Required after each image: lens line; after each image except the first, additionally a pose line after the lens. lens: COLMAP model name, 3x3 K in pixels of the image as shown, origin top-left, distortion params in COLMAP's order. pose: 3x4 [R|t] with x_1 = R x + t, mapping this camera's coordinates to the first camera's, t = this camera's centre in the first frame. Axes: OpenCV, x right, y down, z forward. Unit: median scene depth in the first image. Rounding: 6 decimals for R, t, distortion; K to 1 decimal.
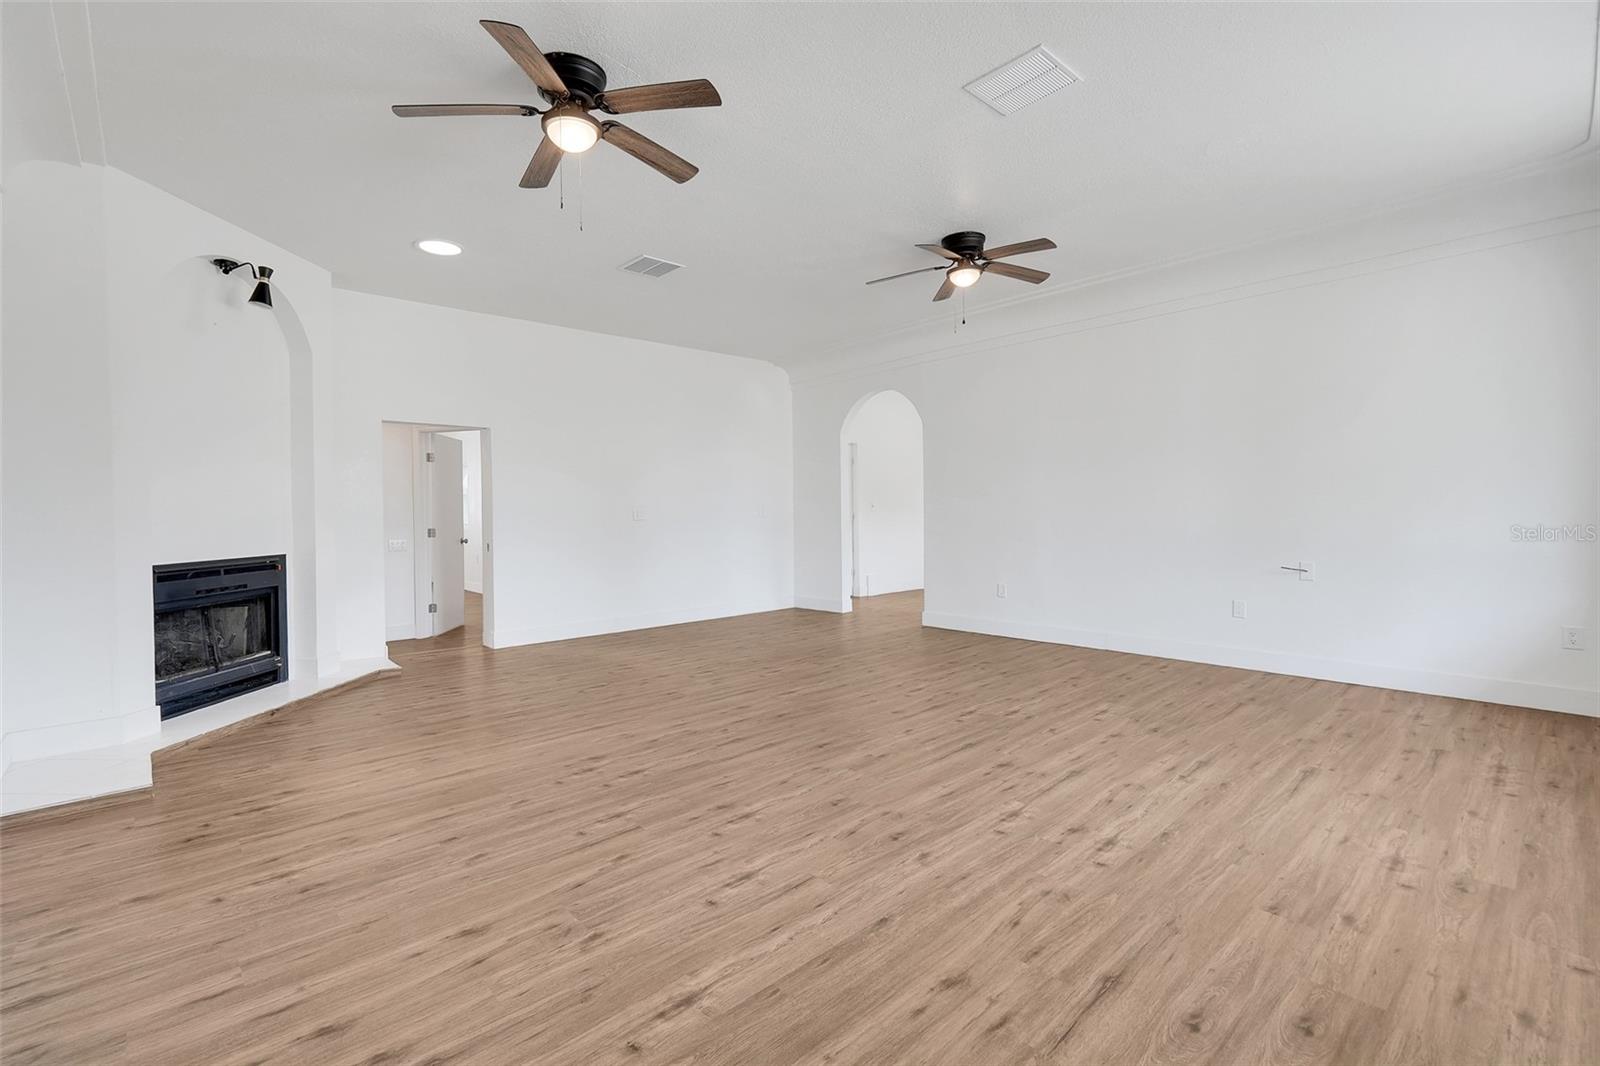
lens RADIAL K [[707.6, 0, 800.2], [0, 707.6, 524.7], [0, 0, 1]] dist [0.001349, 0.000115]
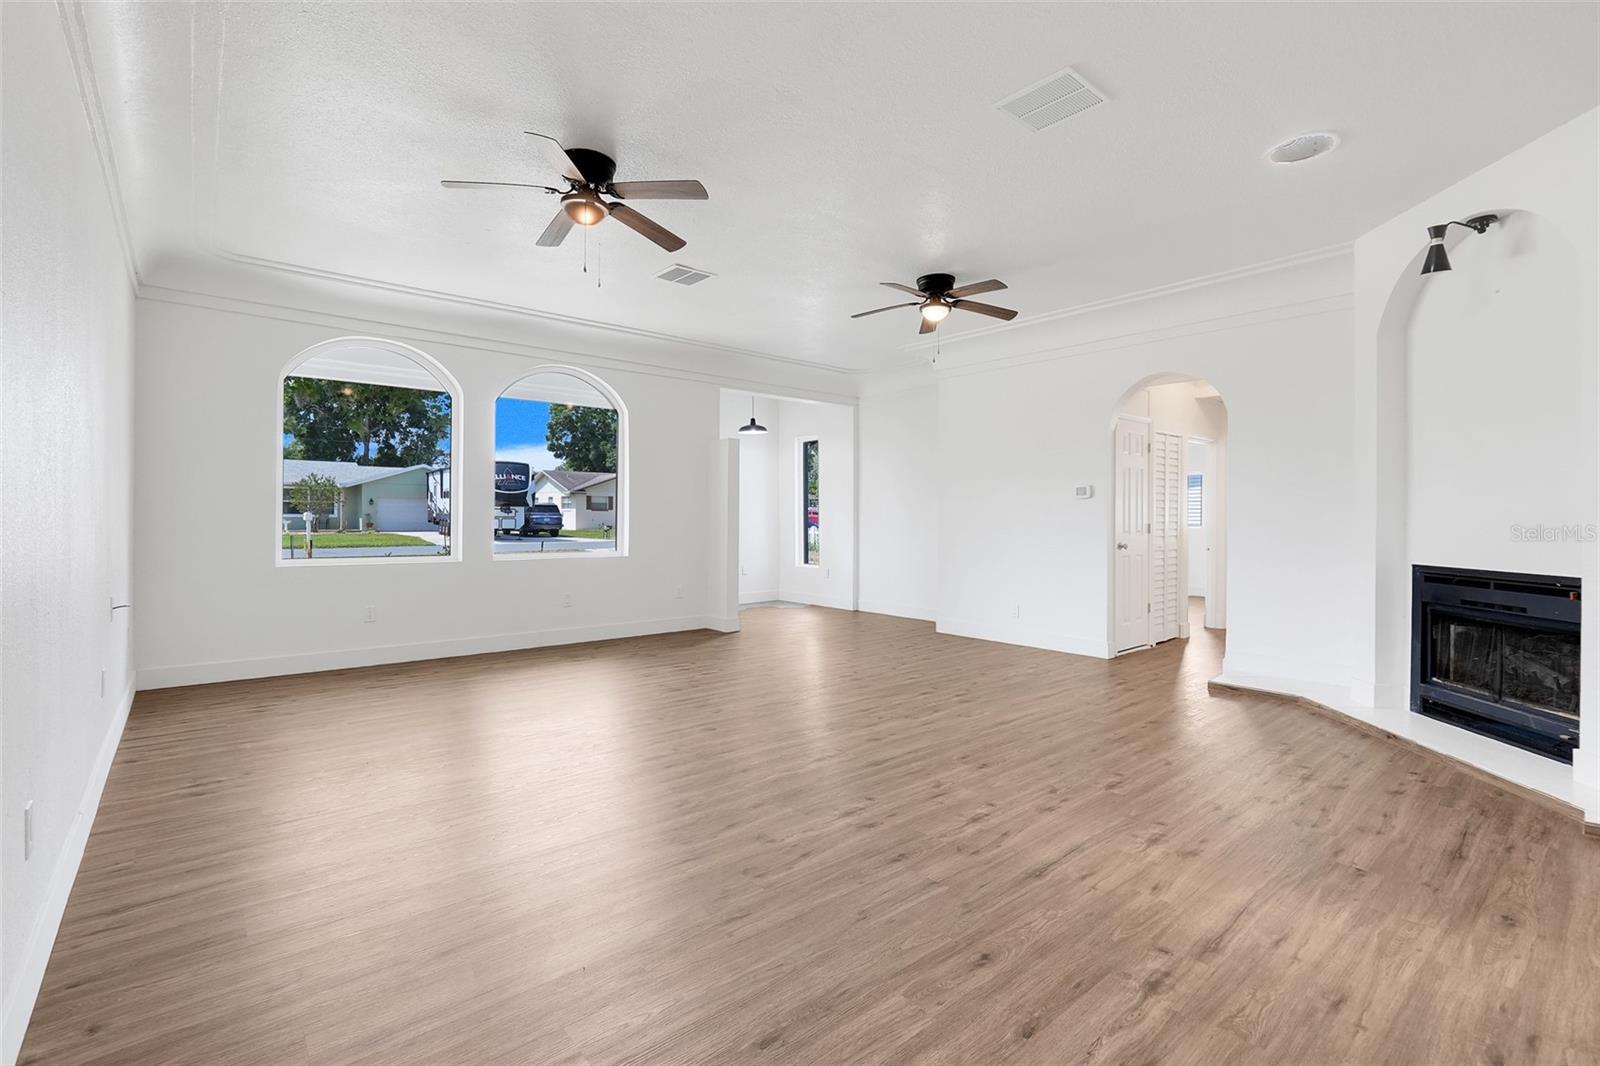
lens RADIAL K [[707.6, 0, 796.7], [0, 707.6, 524.8], [0, 0, 1]] dist [0.001349, 0.000115]
pose [[-0.998890, 0.009600, 0.046120, -0.027280], [0.010876, 0.999563, 0.027495, -0.039116], [-0.045836, 0.027966, -0.998557, 1.940097]]
